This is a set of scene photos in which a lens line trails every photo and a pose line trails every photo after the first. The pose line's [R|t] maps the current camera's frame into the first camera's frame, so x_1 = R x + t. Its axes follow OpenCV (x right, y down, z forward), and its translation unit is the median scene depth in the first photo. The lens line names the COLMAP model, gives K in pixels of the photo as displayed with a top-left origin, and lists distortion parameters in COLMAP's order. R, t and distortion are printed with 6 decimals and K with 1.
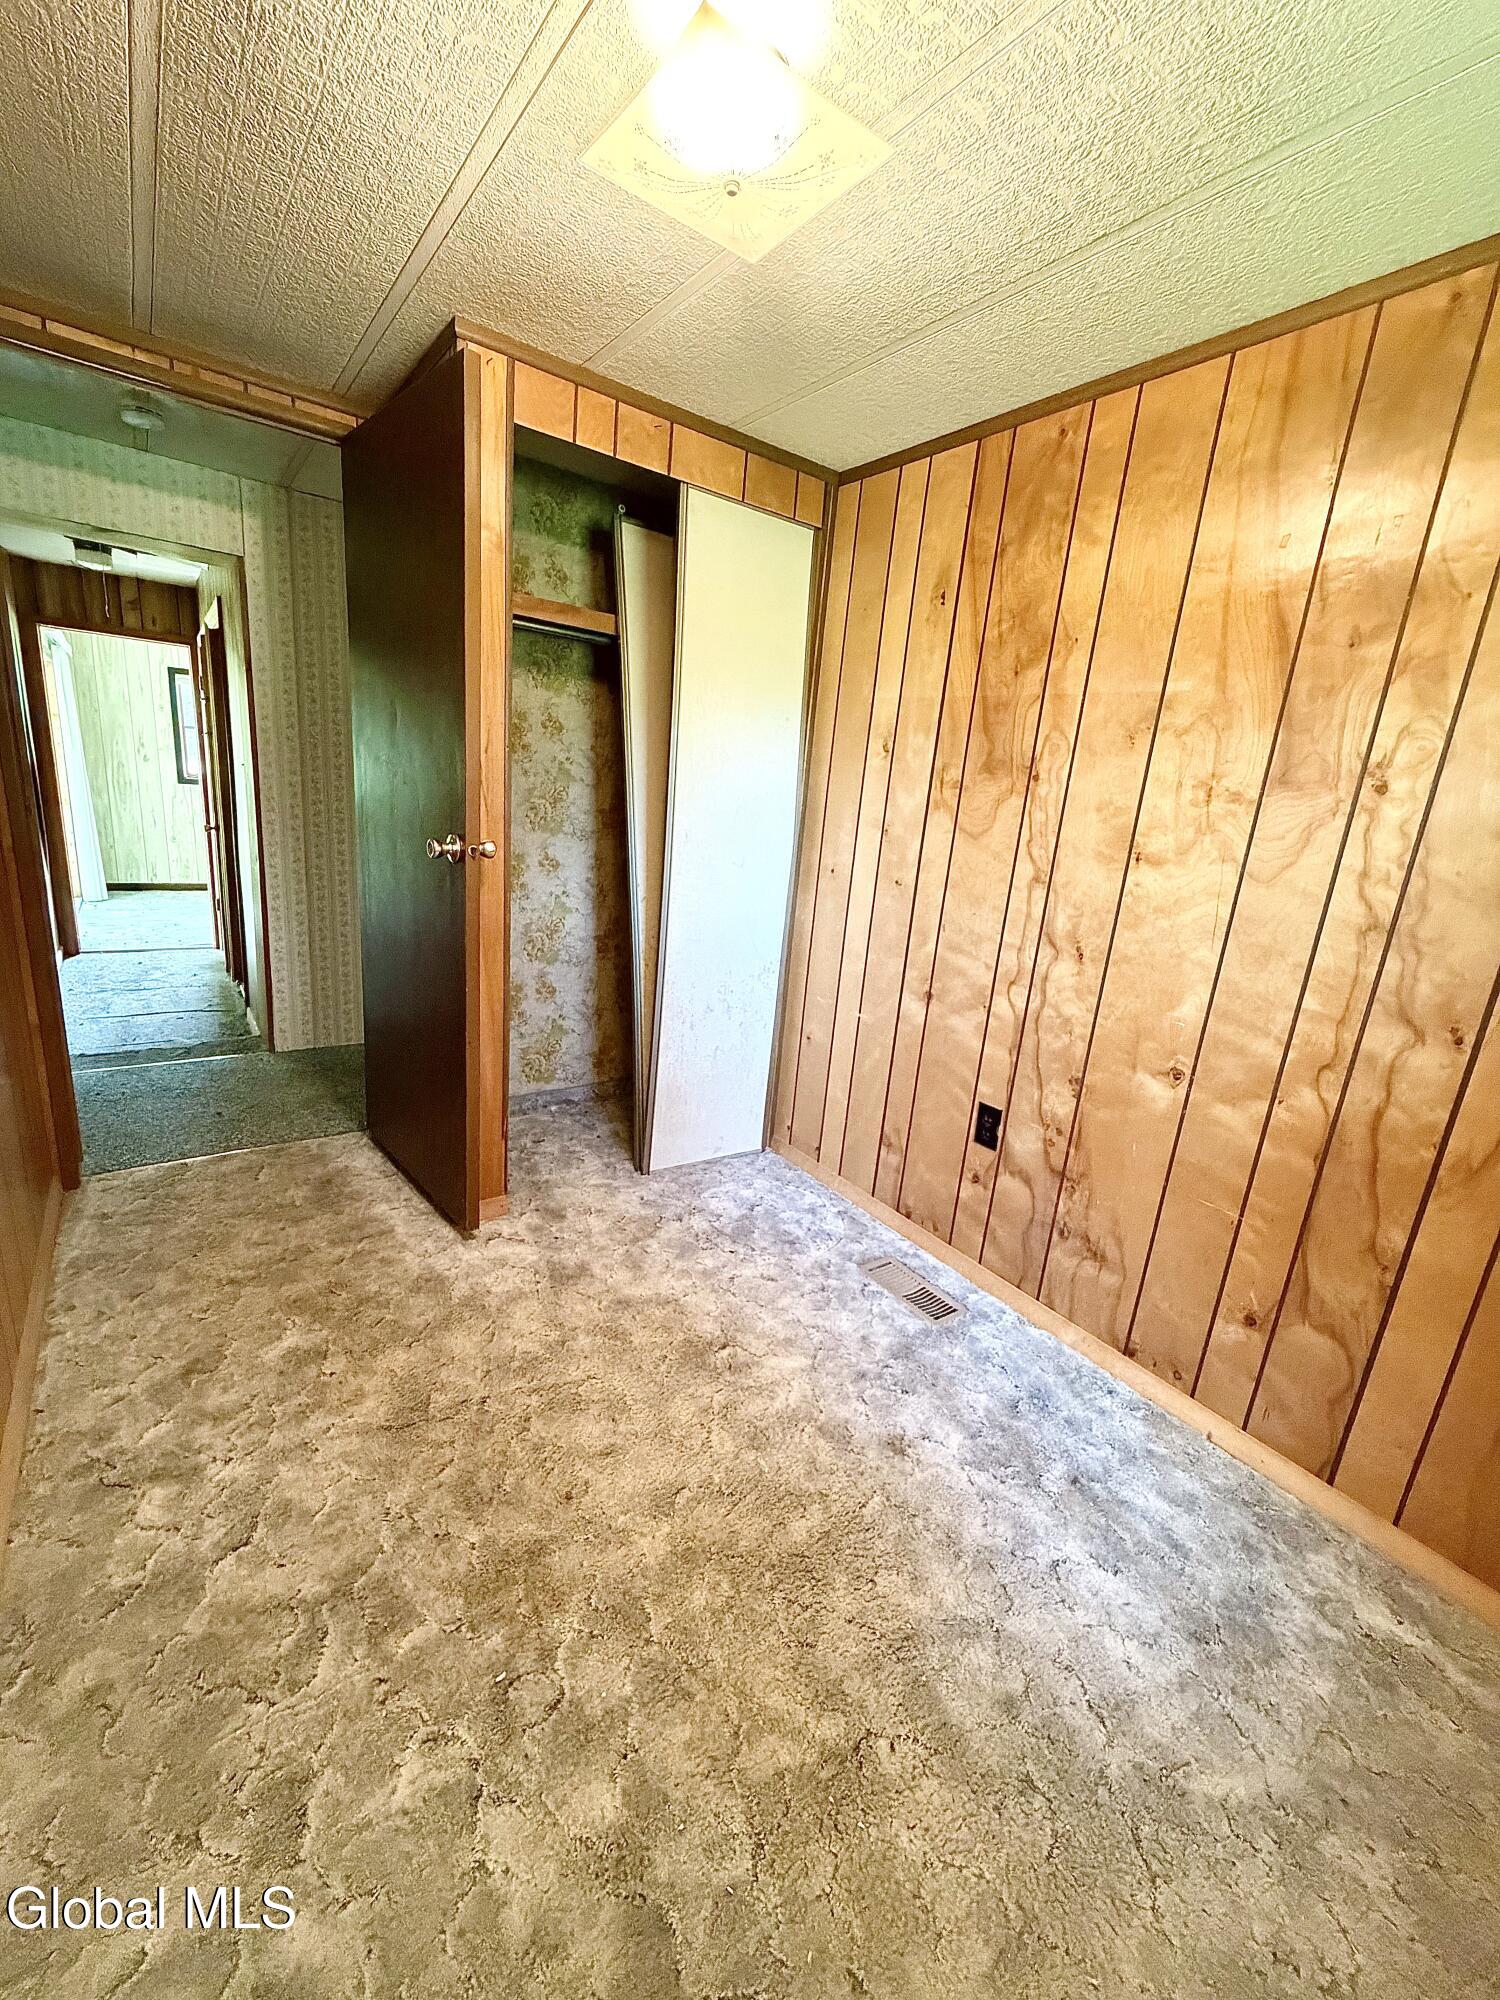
lens RADIAL K [[797.9, 0, 748.6], [0, 797.9, 995.5], [0, 0, 1]] dist [0.001298, 0.000316]
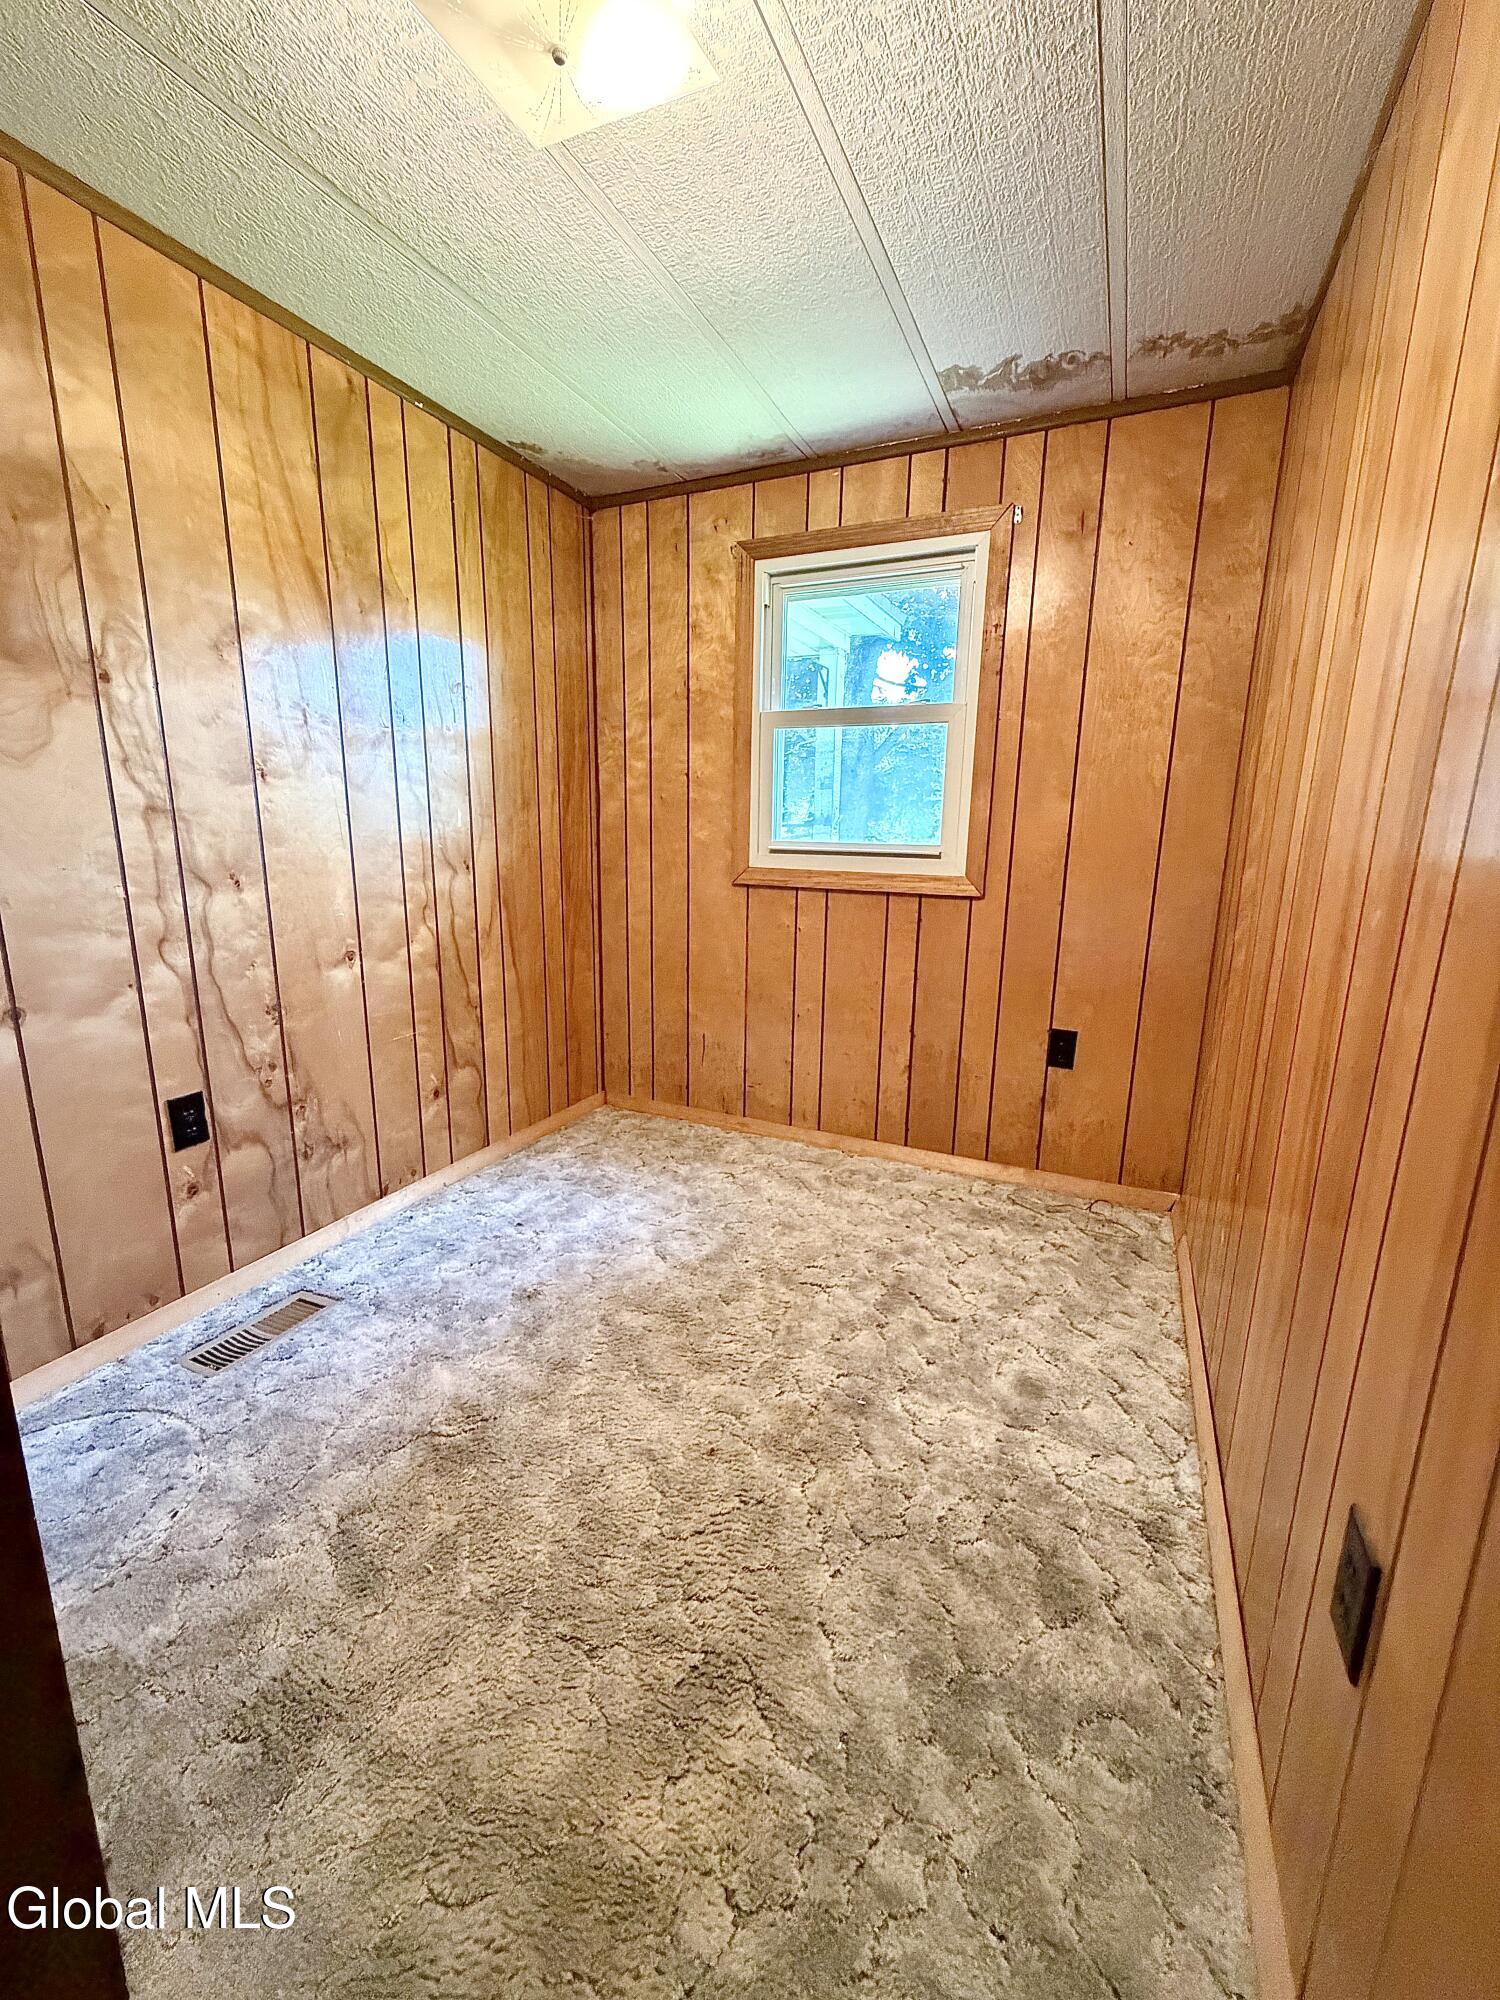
lens RADIAL K [[797.9, 0, 748.6], [0, 797.9, 995.5], [0, 0, 1]] dist [0.001298, 0.000316]
pose [[-0.480172, -0.274848, 0.833003, -0.725626], [0.163922, 0.904798, 0.393027, -0.209103], [-0.861722, 0.325268, -0.389405, 0.921067]]
